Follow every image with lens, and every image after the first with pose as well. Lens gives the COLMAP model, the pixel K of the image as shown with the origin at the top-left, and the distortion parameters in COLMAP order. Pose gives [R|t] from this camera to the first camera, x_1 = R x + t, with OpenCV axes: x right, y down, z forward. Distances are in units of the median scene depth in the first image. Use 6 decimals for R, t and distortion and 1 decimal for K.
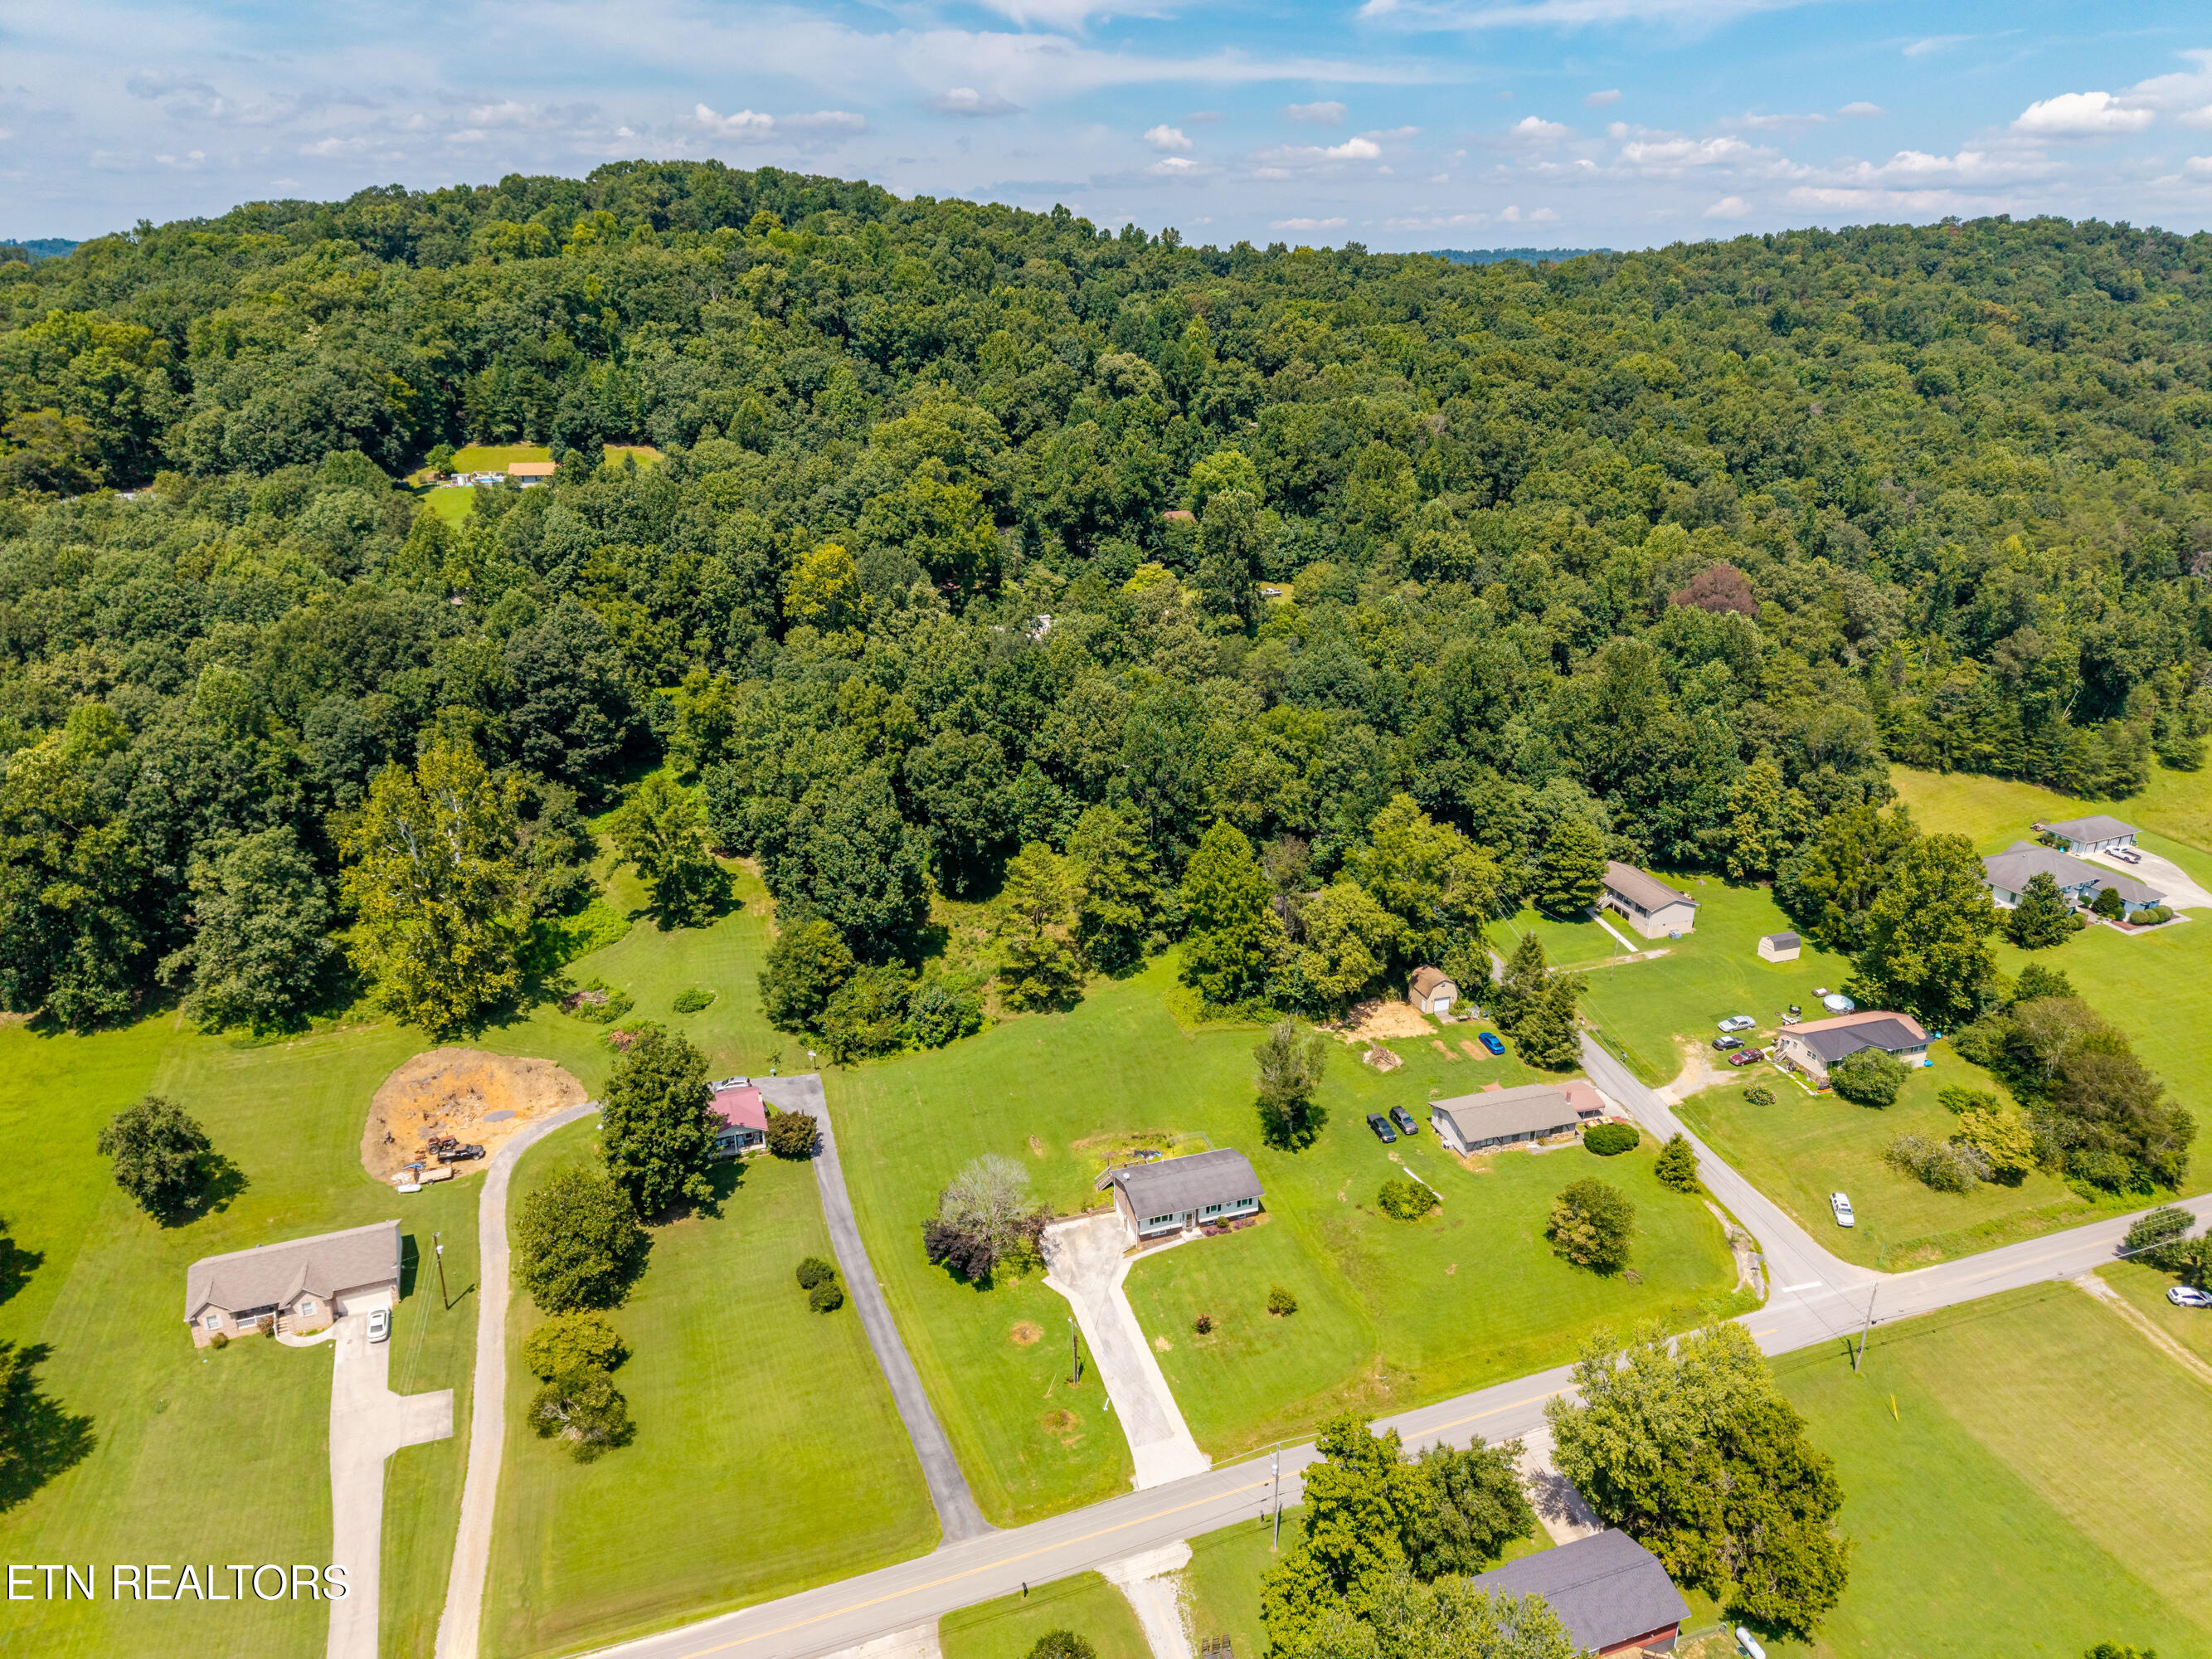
lens RADIAL K [[1467.1, 0, 1108.9], [0, 1467.1, 836.6], [0, 0, 1]] dist [0.052586, -0.037705]
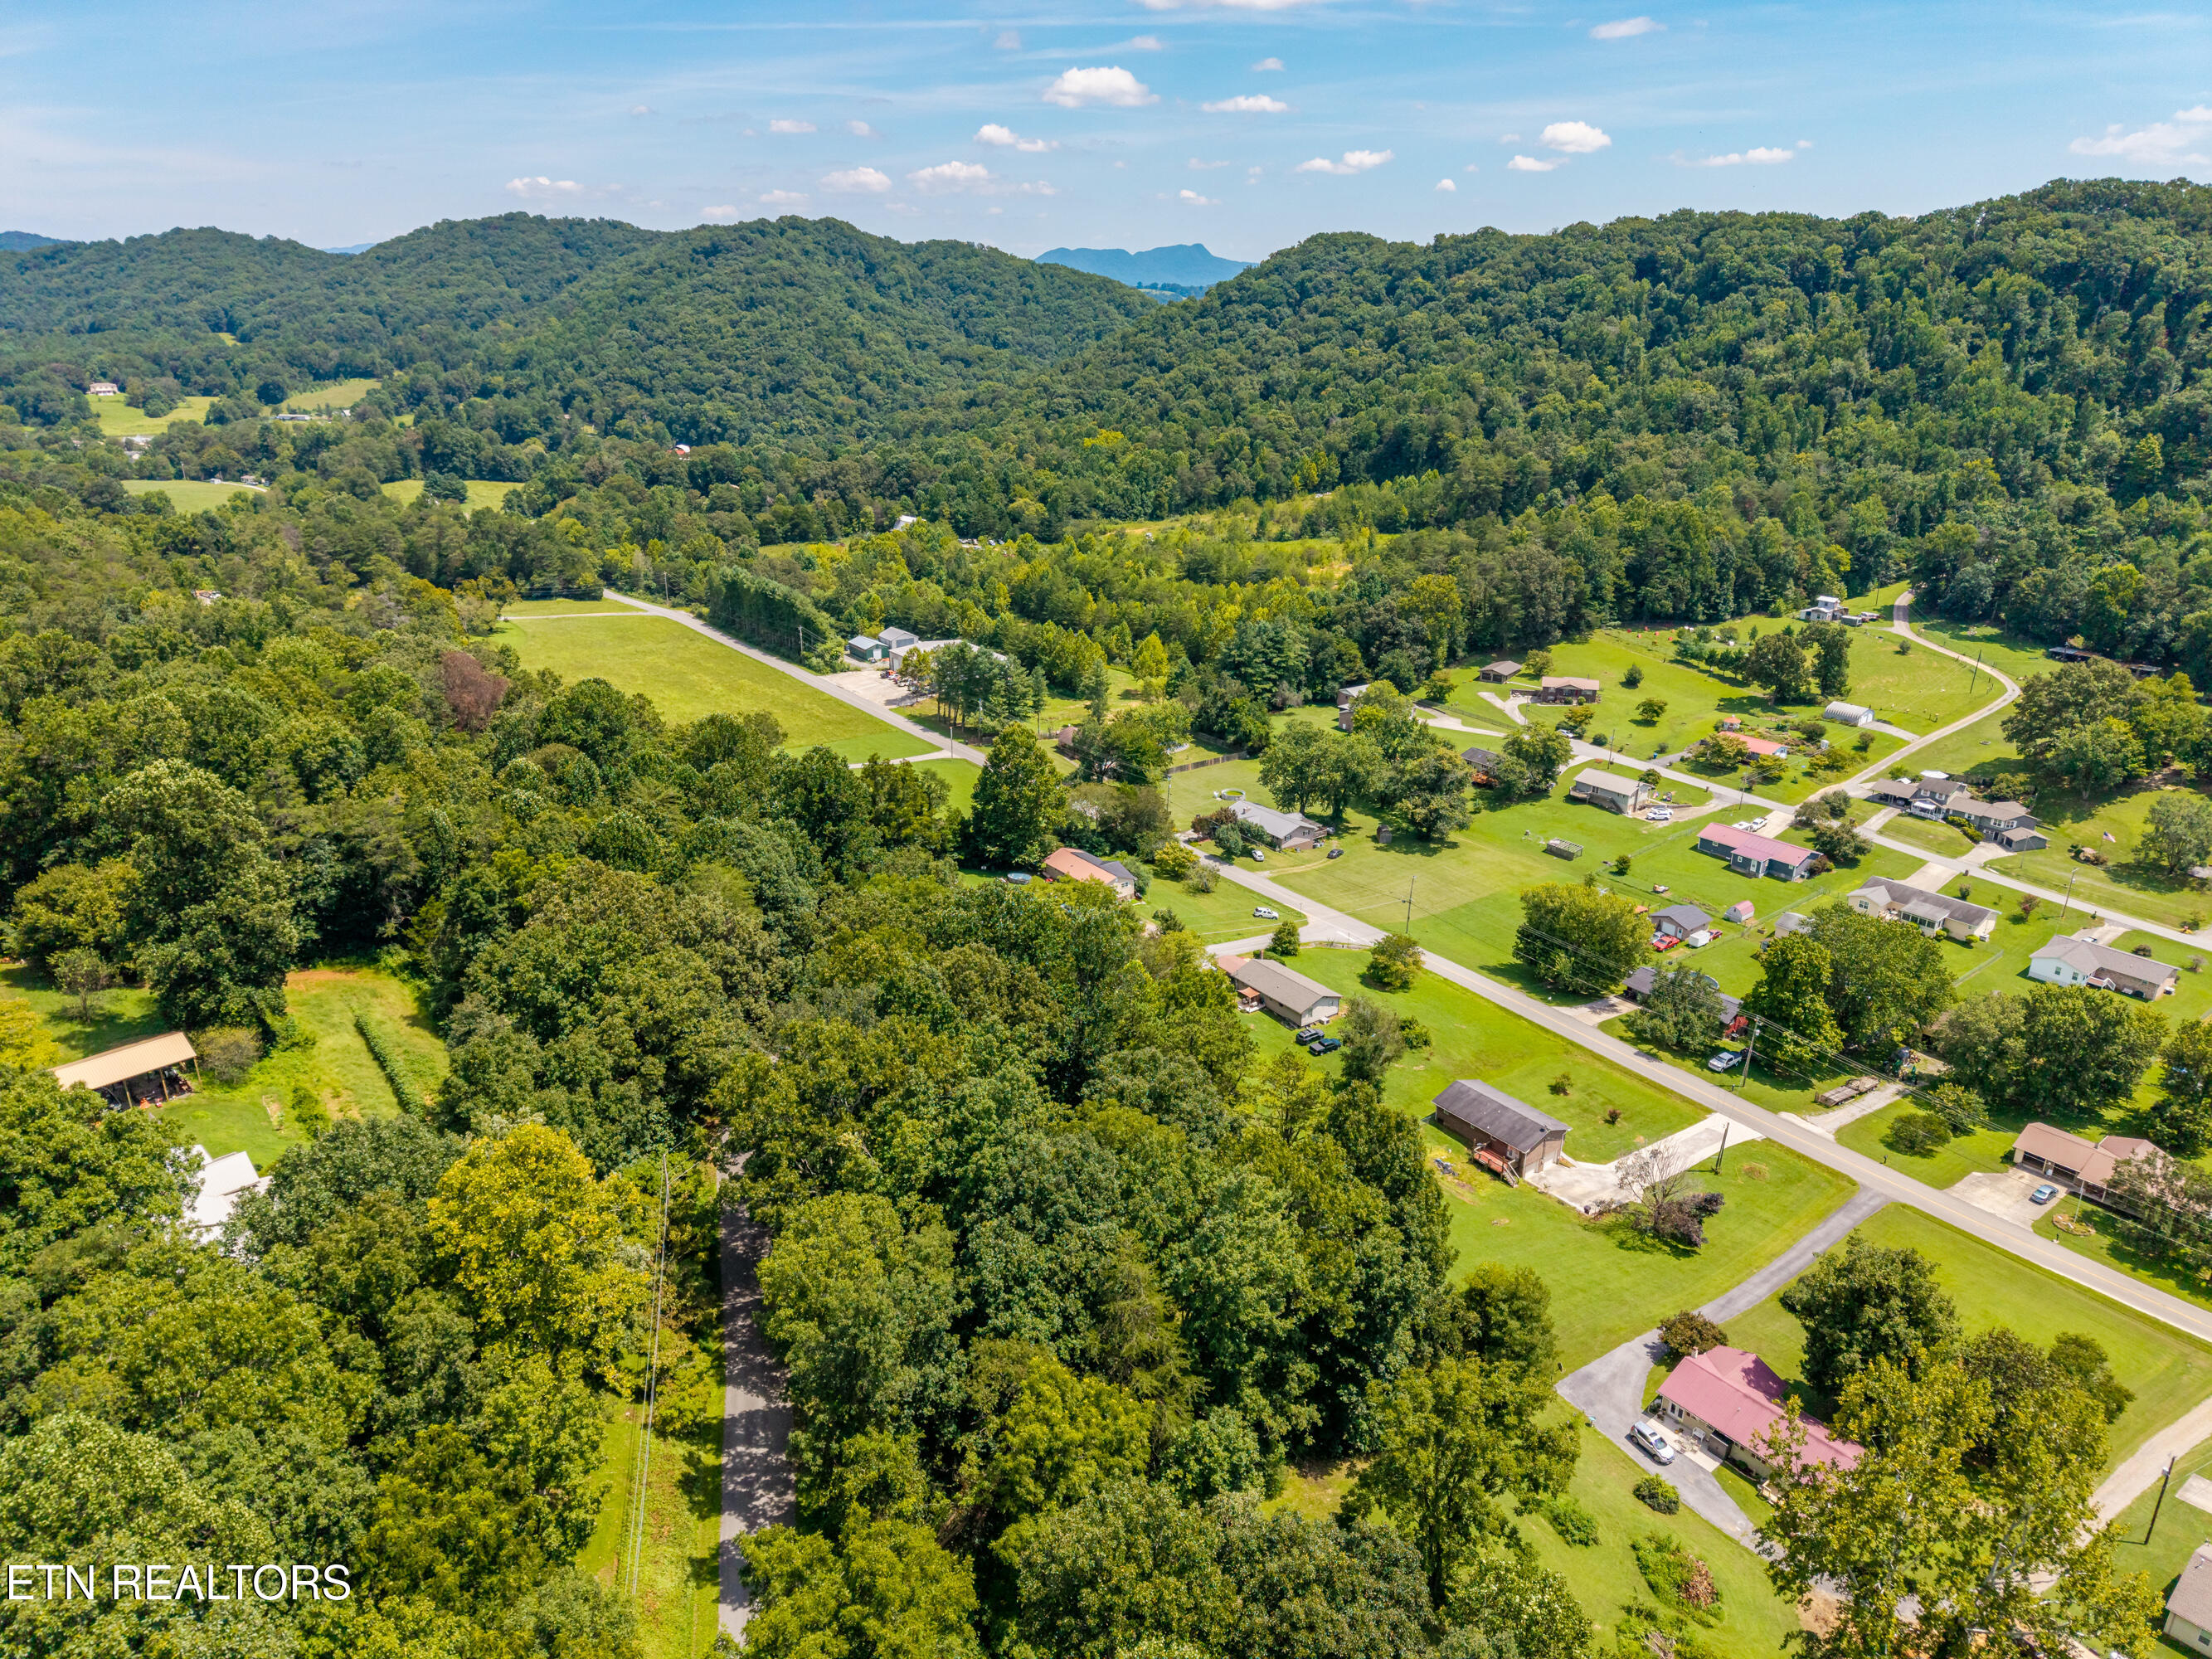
lens RADIAL K [[1467.1, 0, 1122.9], [0, 1467.1, 830.5], [0, 0, 1]] dist [0.052586, -0.037705]
pose [[-0.319872, -0.344489, 0.882615, -0.691861], [0.328003, 0.833691, 0.444267, -0.488972], [-0.888873, 0.431609, -0.153681, 1.161255]]
